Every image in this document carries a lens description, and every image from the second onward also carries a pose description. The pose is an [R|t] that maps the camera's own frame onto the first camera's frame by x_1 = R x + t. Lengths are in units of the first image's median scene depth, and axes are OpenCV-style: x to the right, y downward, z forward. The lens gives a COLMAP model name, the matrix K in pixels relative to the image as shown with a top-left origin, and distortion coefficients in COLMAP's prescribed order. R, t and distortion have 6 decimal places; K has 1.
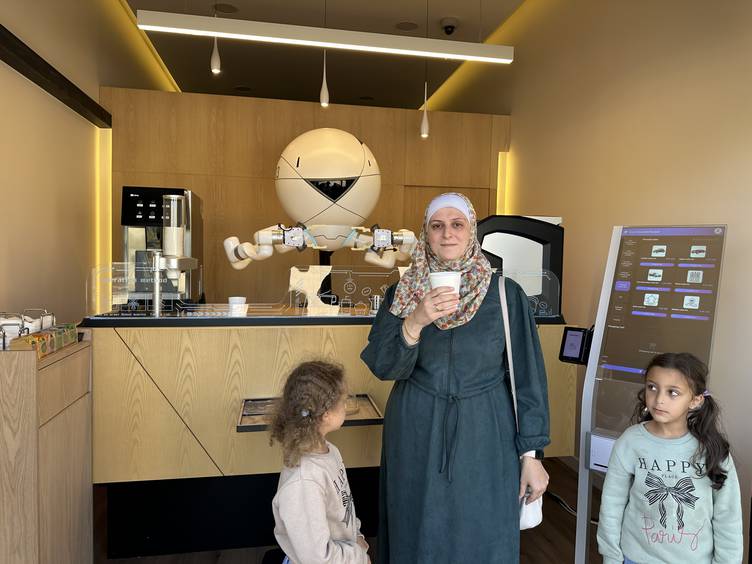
lens RADIAL K [[522.8, 0, 376.0], [0, 522.8, 282.0], [0, 0, 1]] dist [0.000105, 0.000006]
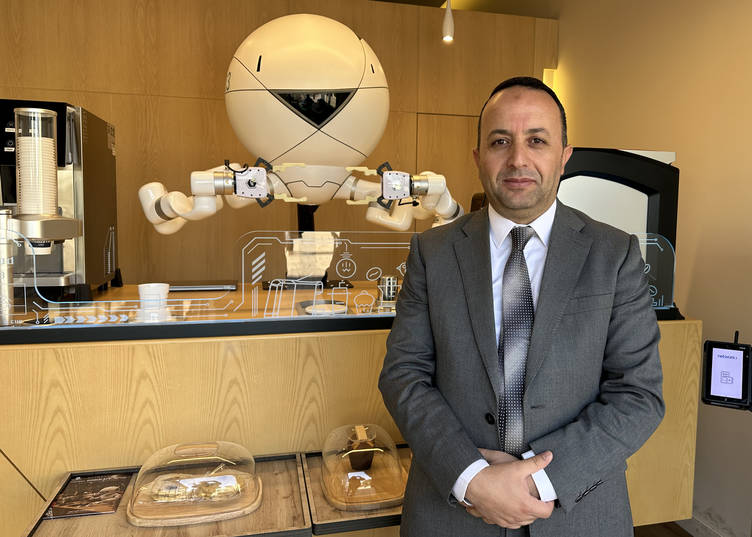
lens RADIAL K [[627.4, 0, 424.1], [0, 627.4, 267.2], [0, 0, 1]] dist [0.068829, -0.167687]
pose [[0.996736, -0.009635, 0.080158, -0.015301], [0.006283, 0.999099, 0.041964, -0.015990], [-0.080491, -0.041323, 0.995898, 0.230165]]
